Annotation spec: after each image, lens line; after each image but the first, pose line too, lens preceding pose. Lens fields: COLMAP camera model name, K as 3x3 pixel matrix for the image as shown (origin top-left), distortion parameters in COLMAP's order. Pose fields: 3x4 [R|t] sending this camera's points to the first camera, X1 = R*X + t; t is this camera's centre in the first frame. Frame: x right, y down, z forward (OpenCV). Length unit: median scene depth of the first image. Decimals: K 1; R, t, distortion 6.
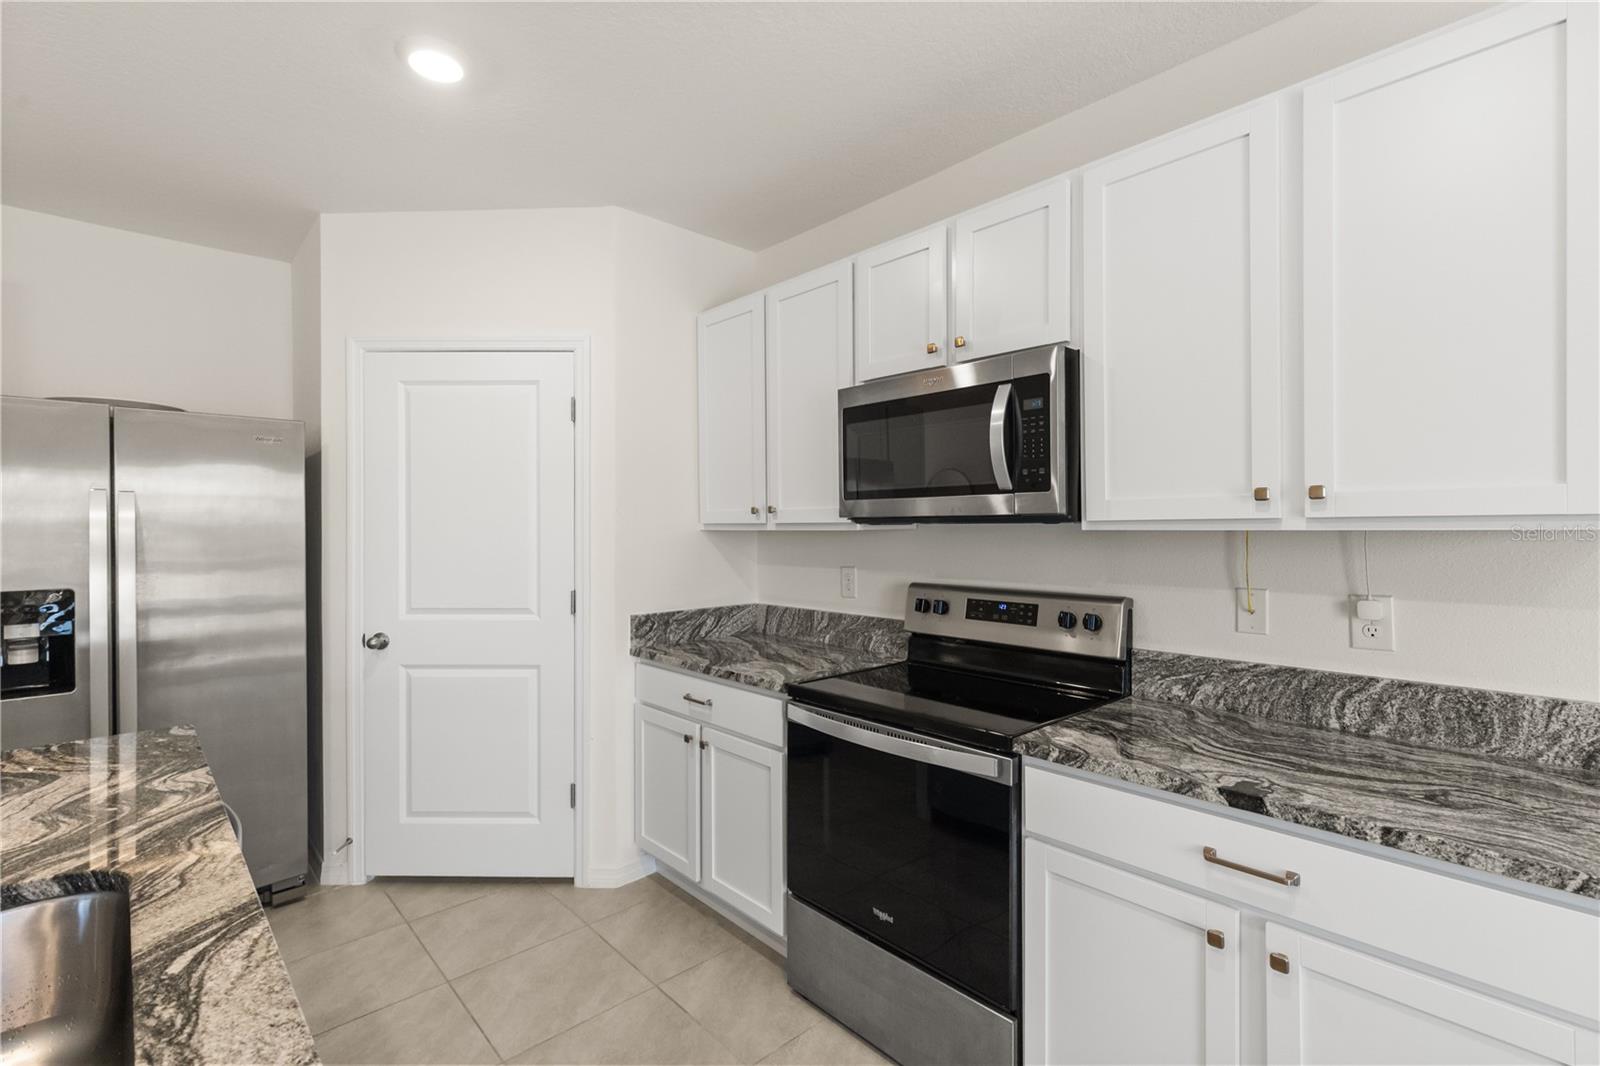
lens RADIAL K [[726.5, 0, 802.9], [0, 726.5, 528.9], [0, 0, 1]] dist [0.007052, -0.000404]
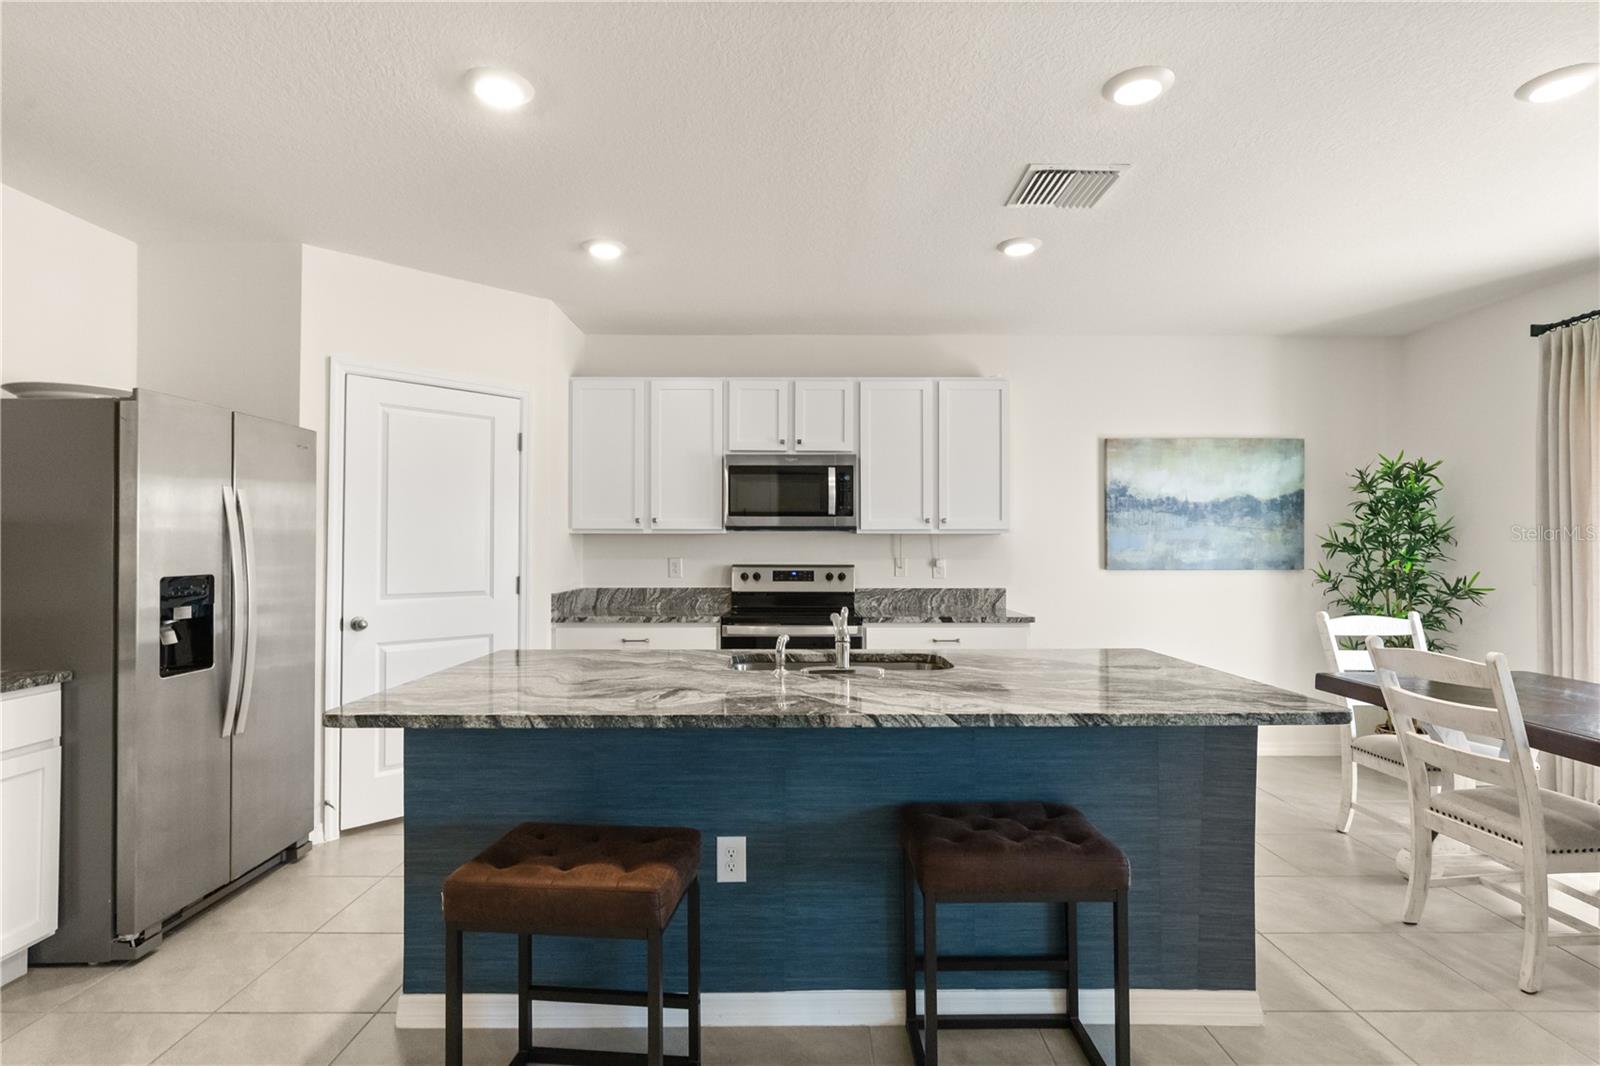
lens RADIAL K [[793.5, 0, 806.5], [0, 793.5, 539.1], [0, 0, 1]] dist [-0.000298, -0.000503]
pose [[0.675821, 0.011560, 0.736975, -1.213679], [-0.001135, 0.999892, -0.014643, 0.043201], [-0.737065, 0.009059, 0.675761, -0.448274]]
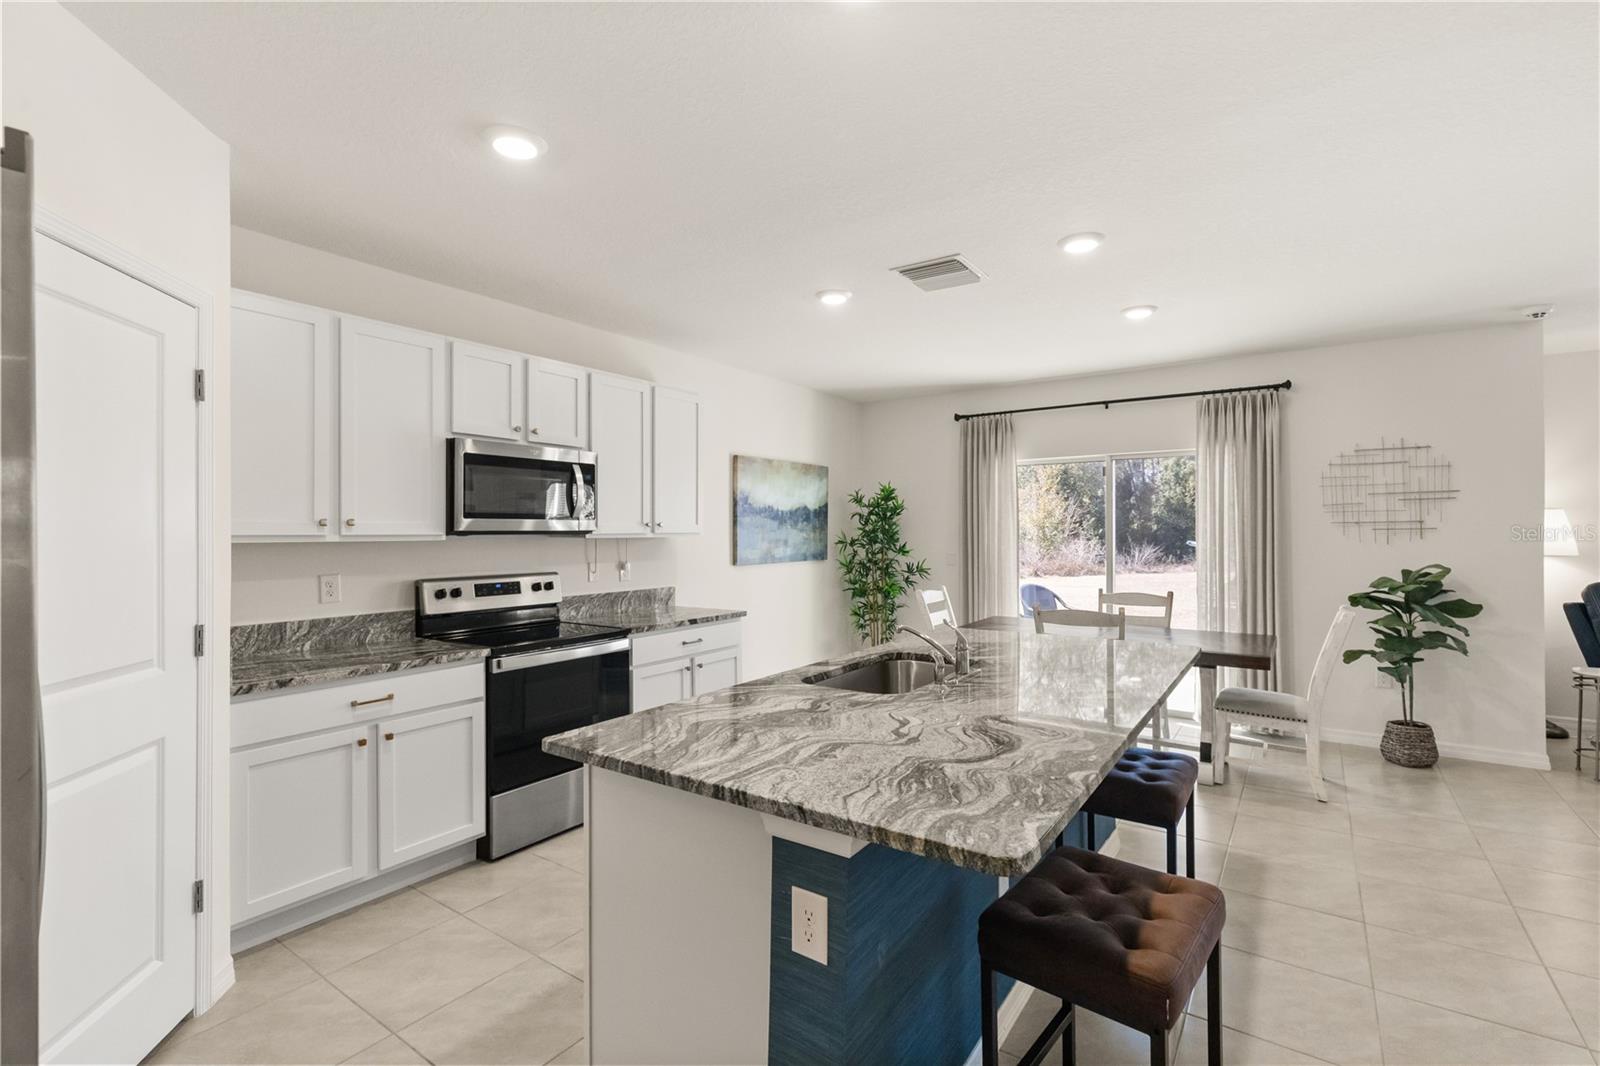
lens RADIAL K [[720.3, 0, 803.4], [0, 720.3, 525.7], [0, 0, 1]] dist [-0.000079, -0.000344]
pose [[-0.214755, 0.011598, 0.976599, -1.379315], [0.006981, 0.999922, -0.010340, -0.006475], [-0.976643, 0.004597, -0.214819, 0.640794]]
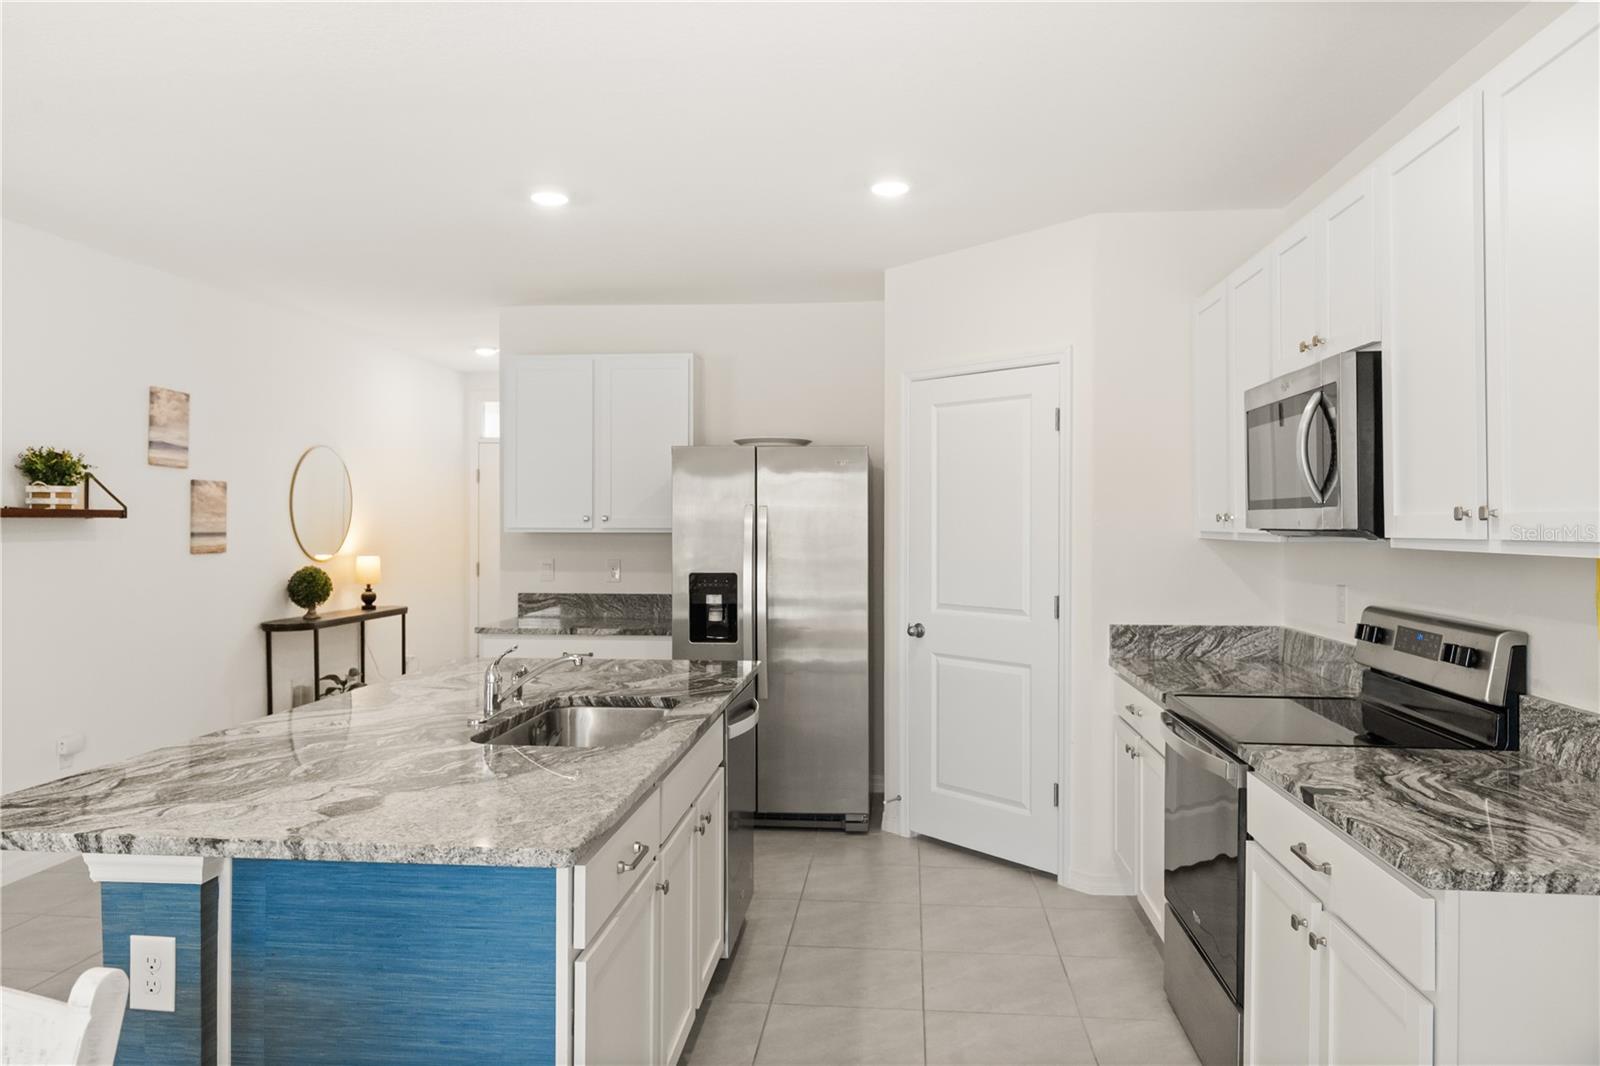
lens RADIAL K [[1104.2, 0, 804.6], [0, 1104.2, 525.0], [0, 0, 1]] dist [-0.000541, 0.001202]
pose [[0.666899, 0.006361, -0.745121, 0.709787], [-0.006917, 0.999973, 0.002345, -0.018942], [0.745116, 0.003591, 0.666925, -0.358285]]
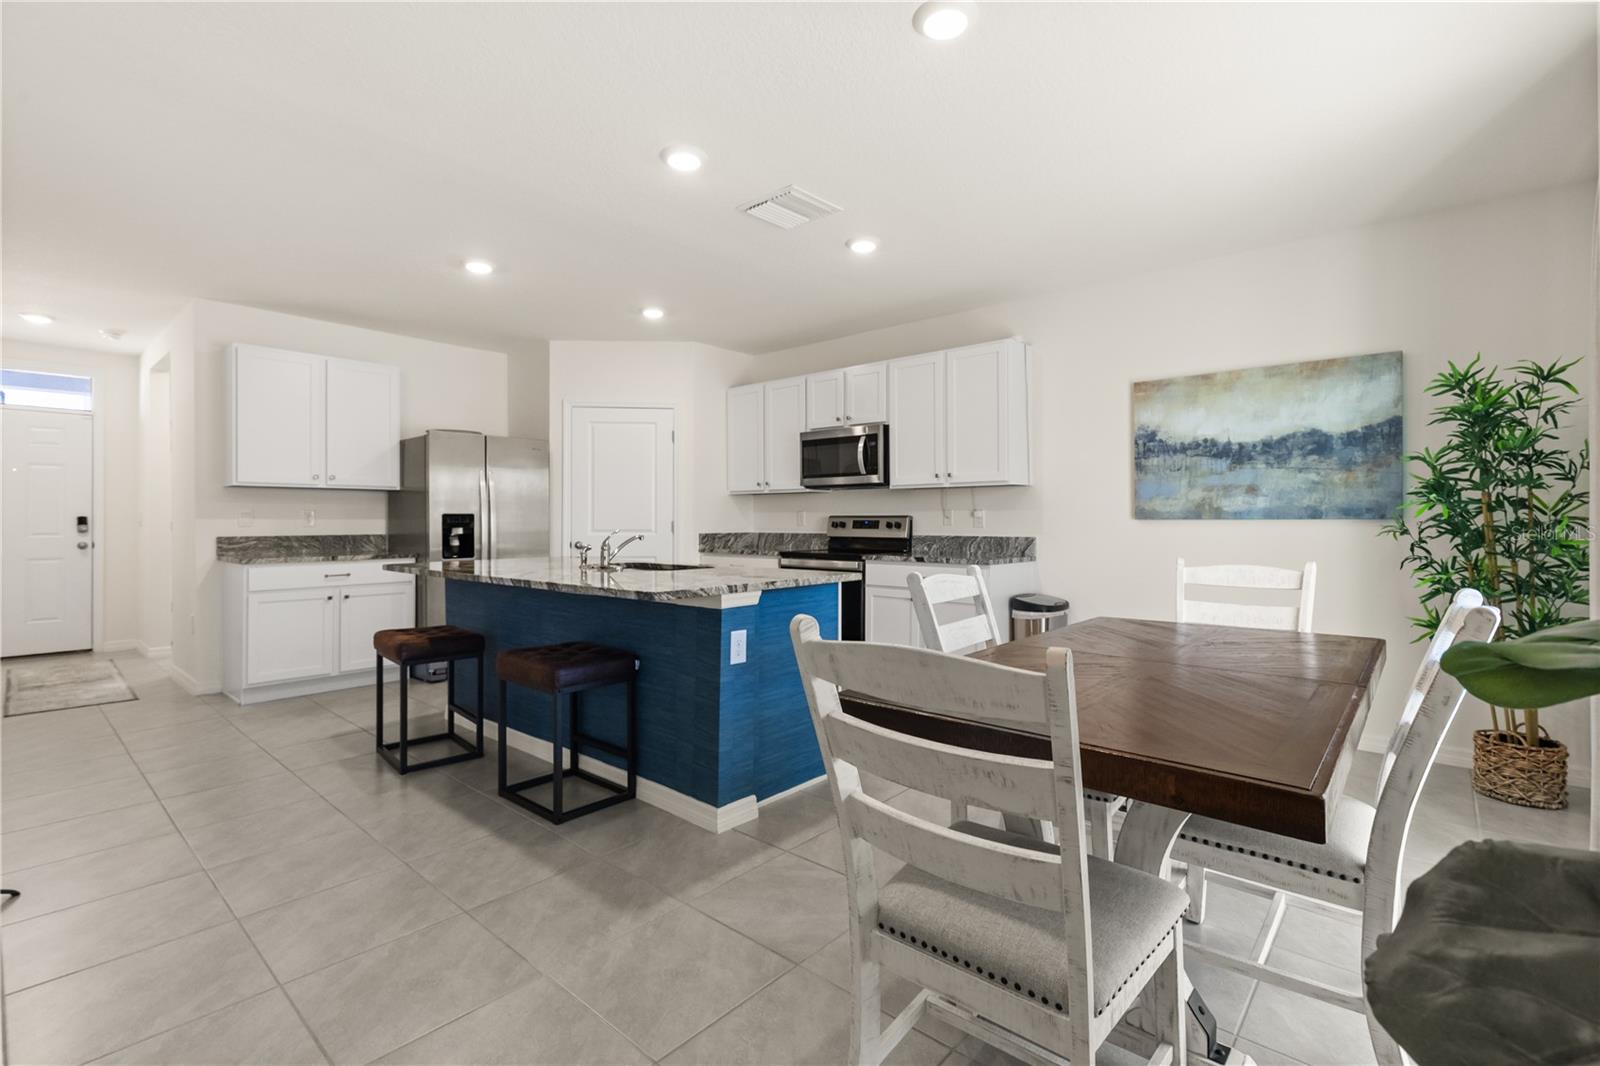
lens RADIAL K [[720.3, 0, 803.4], [0, 720.3, 525.7], [0, 0, 1]] dist [-0.000079, -0.000344]
pose [[0.994366, 0.002441, 0.105975, -0.185435], [-0.002991, 0.999983, 0.005031, 0.100714], [-0.105961, -0.005320, 0.994356, -1.327785]]
